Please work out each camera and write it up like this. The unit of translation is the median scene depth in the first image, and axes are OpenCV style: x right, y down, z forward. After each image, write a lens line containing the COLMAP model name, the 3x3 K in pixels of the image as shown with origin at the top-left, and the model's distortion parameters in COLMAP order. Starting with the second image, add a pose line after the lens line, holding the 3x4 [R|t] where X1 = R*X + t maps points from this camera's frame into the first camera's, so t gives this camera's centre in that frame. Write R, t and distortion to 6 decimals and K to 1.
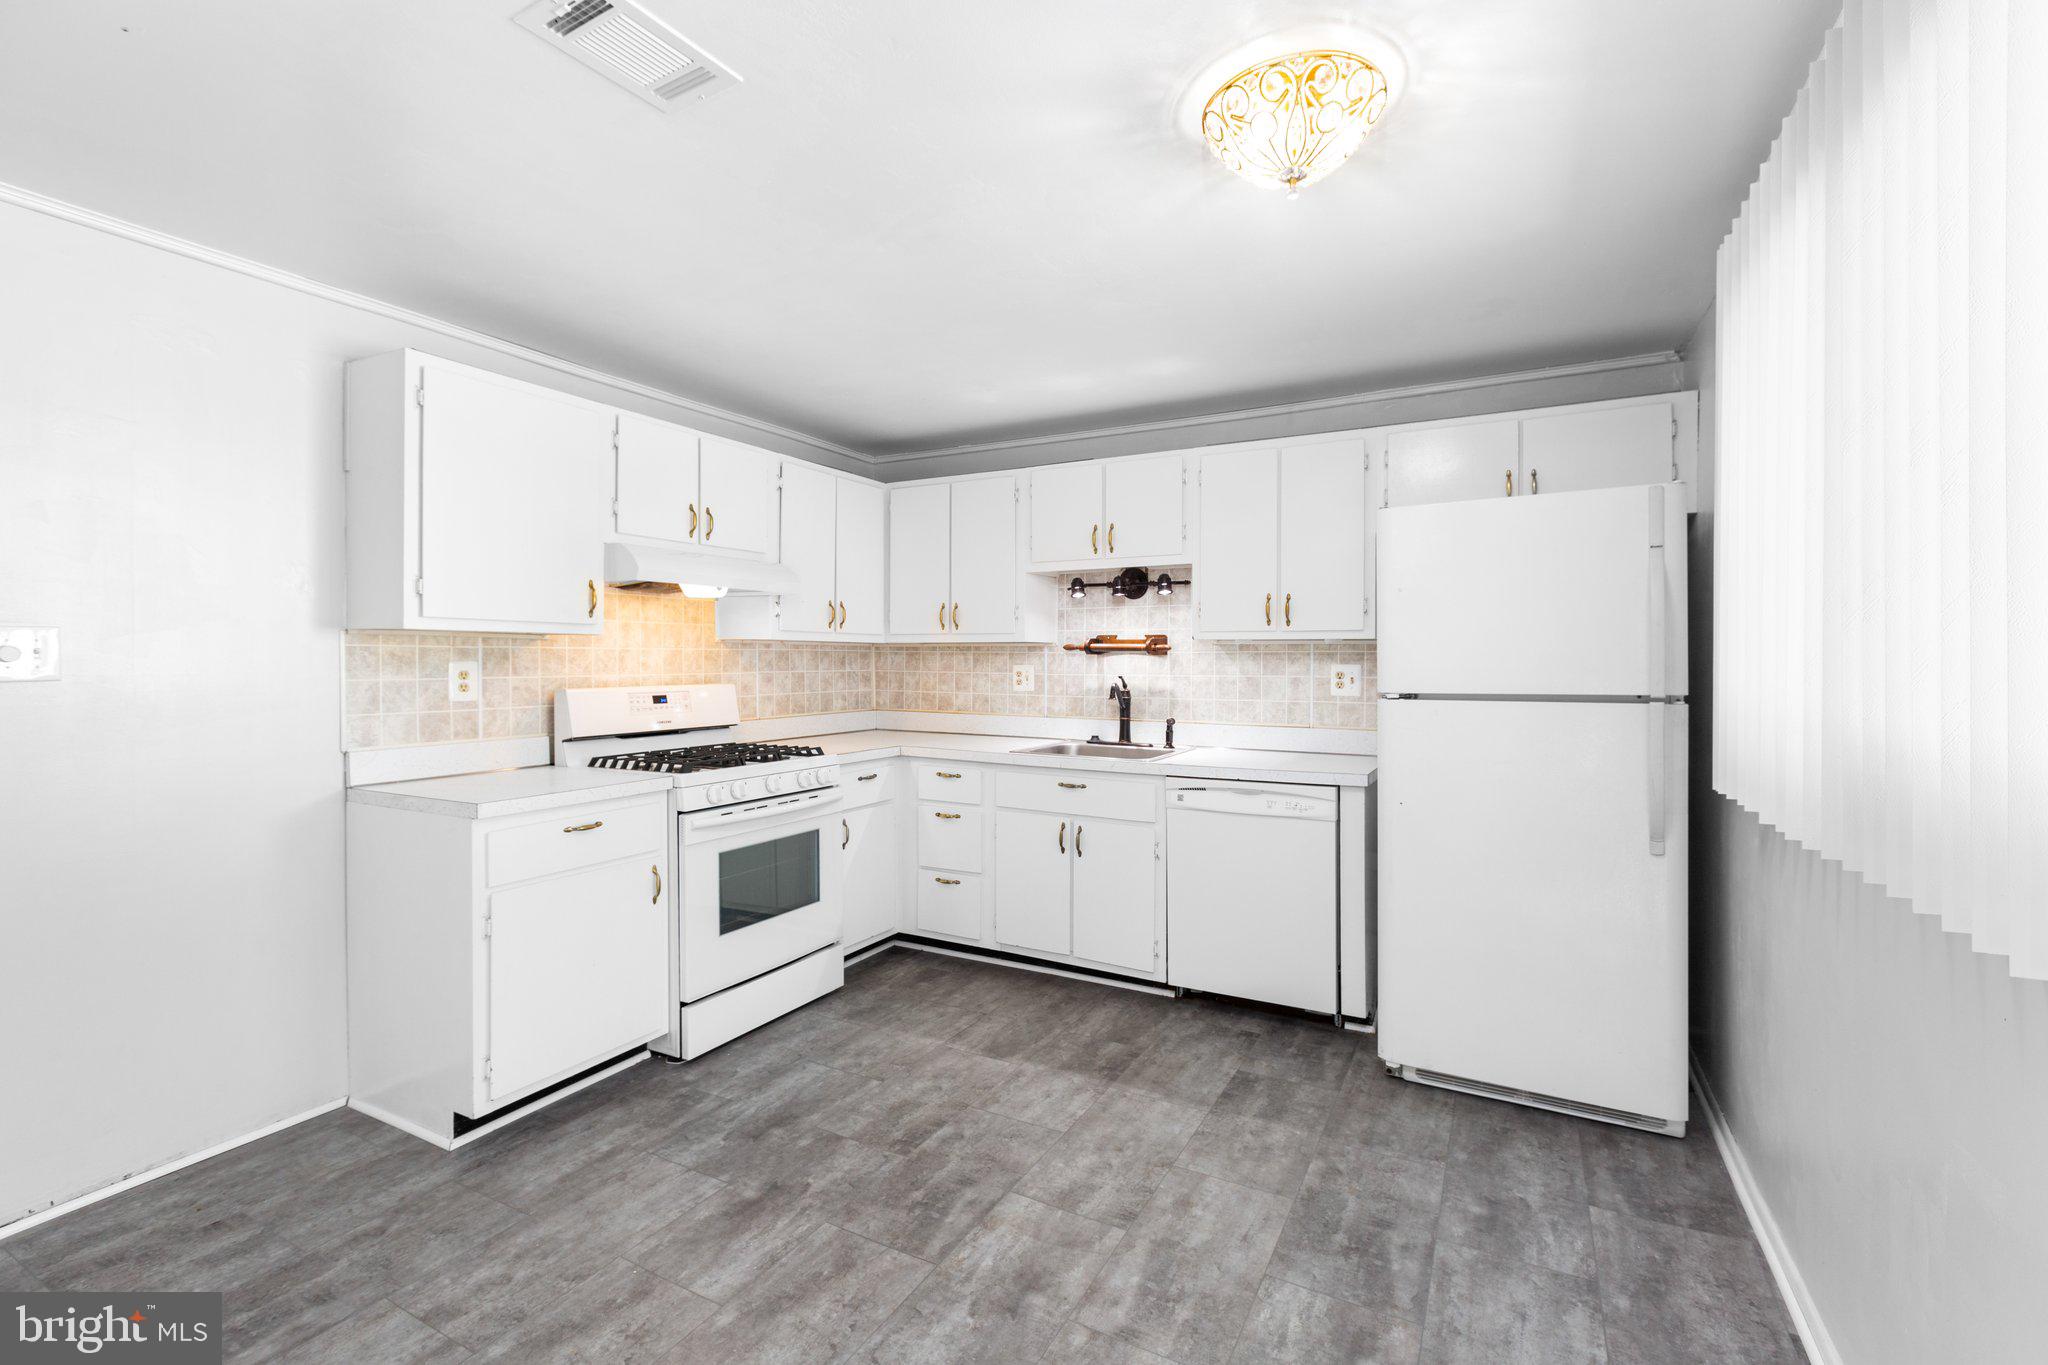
lens RADIAL K [[904.3, 0, 1029.2], [0, 904.3, 670.1], [0, 0, 1]] dist [-0.000412, 0.000192]
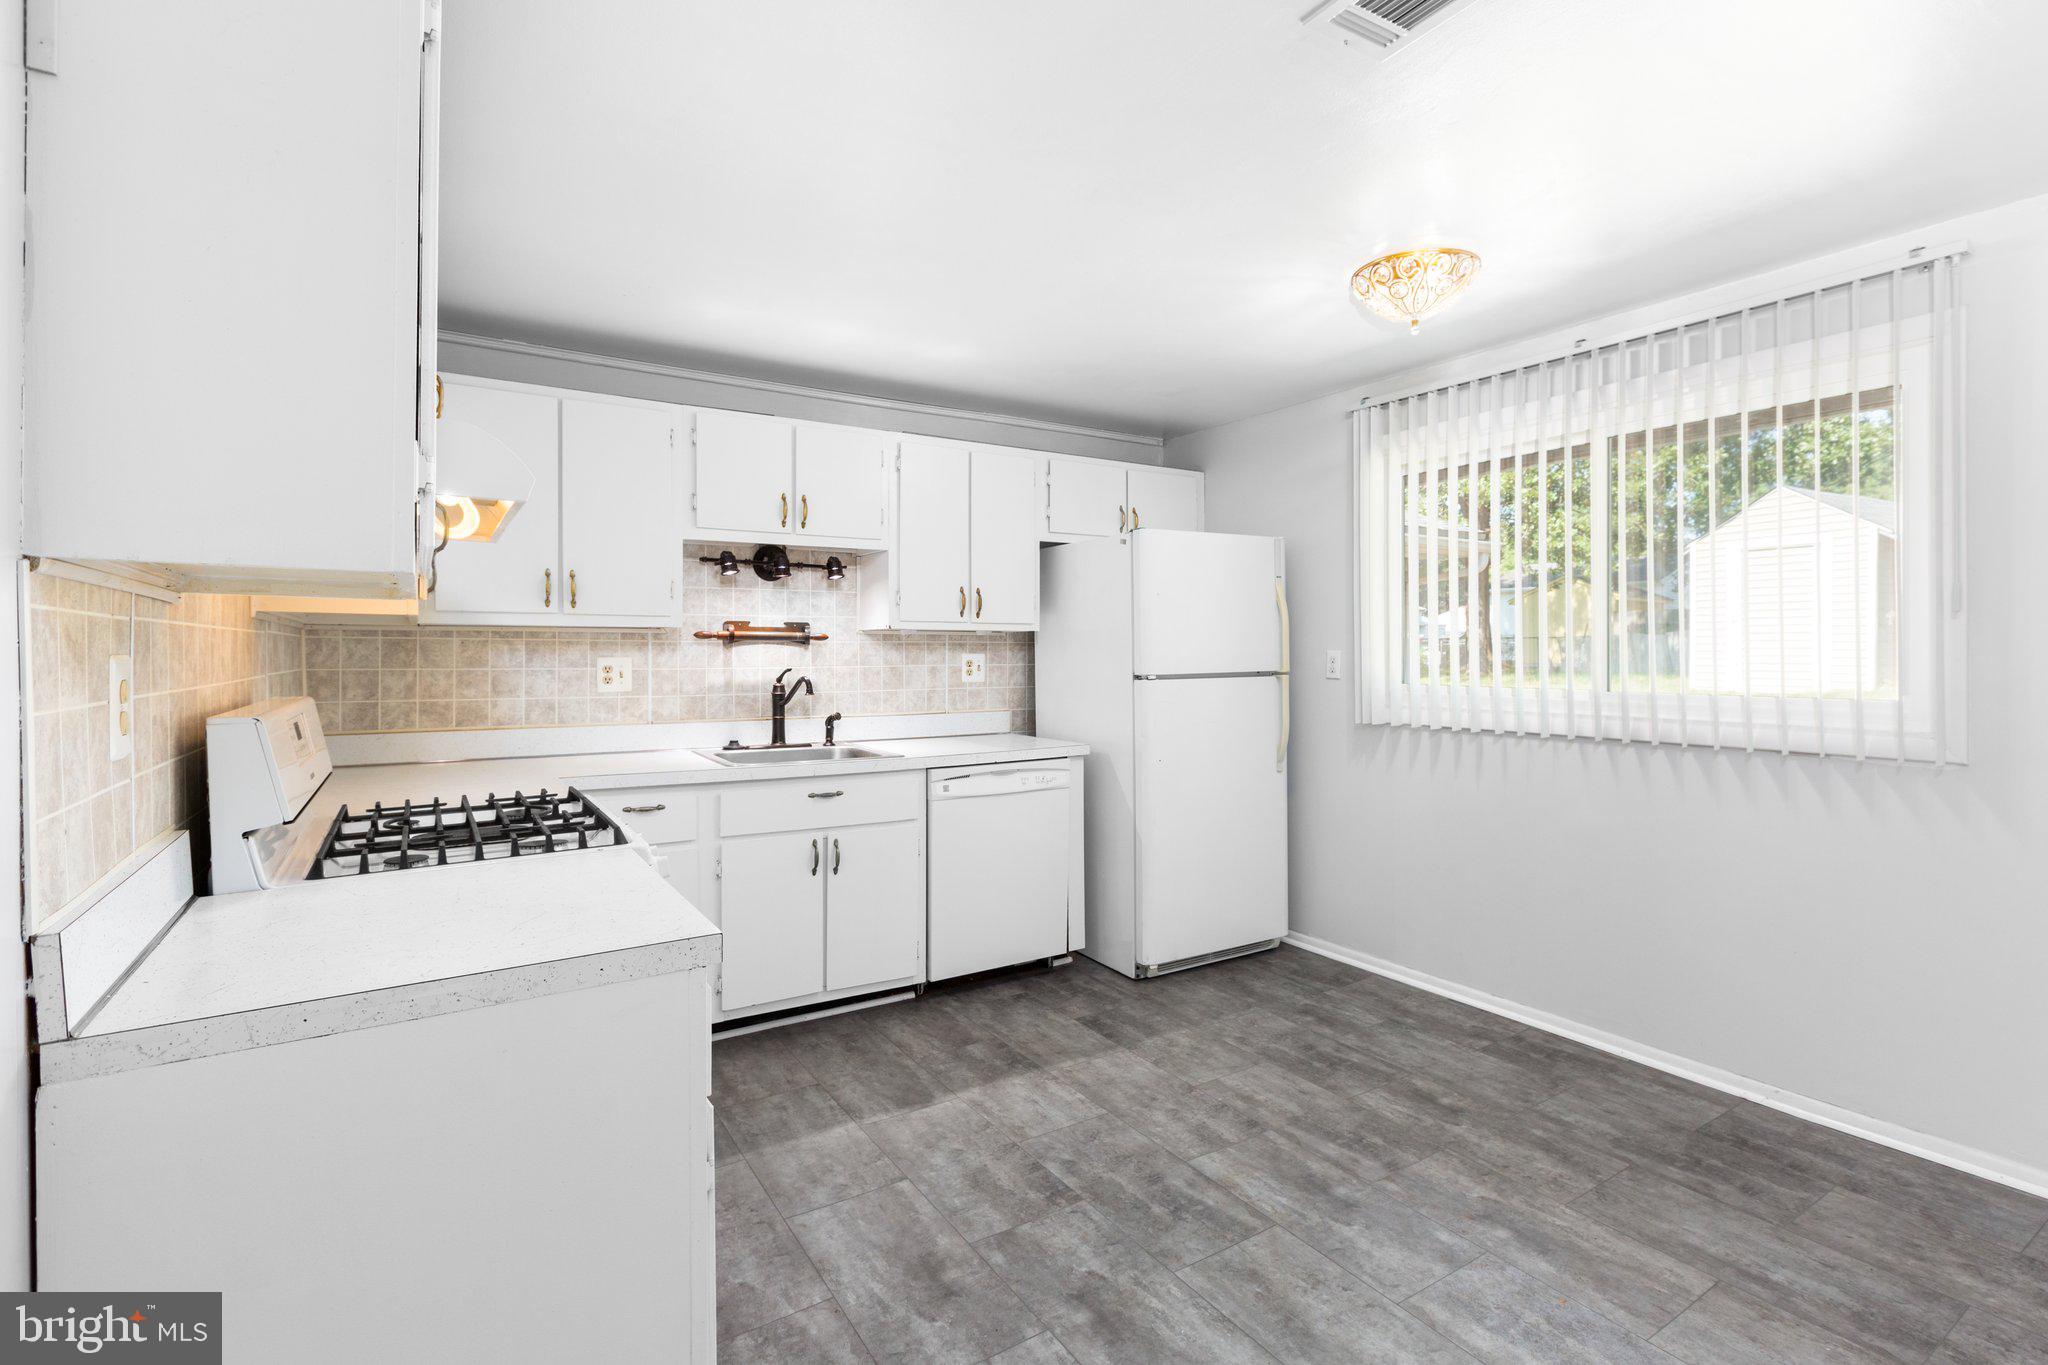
lens RADIAL K [[947.2, 0, 1029.4], [0, 947.2, 654.6], [0, 0, 1]] dist [-0.000048, -0.000091]
pose [[0.482621, -0.005667, 0.875811, -0.743173], [0.012306, 0.999924, -0.000312, -0.004683], [-0.875743, 0.010929, 0.482654, 0.441158]]
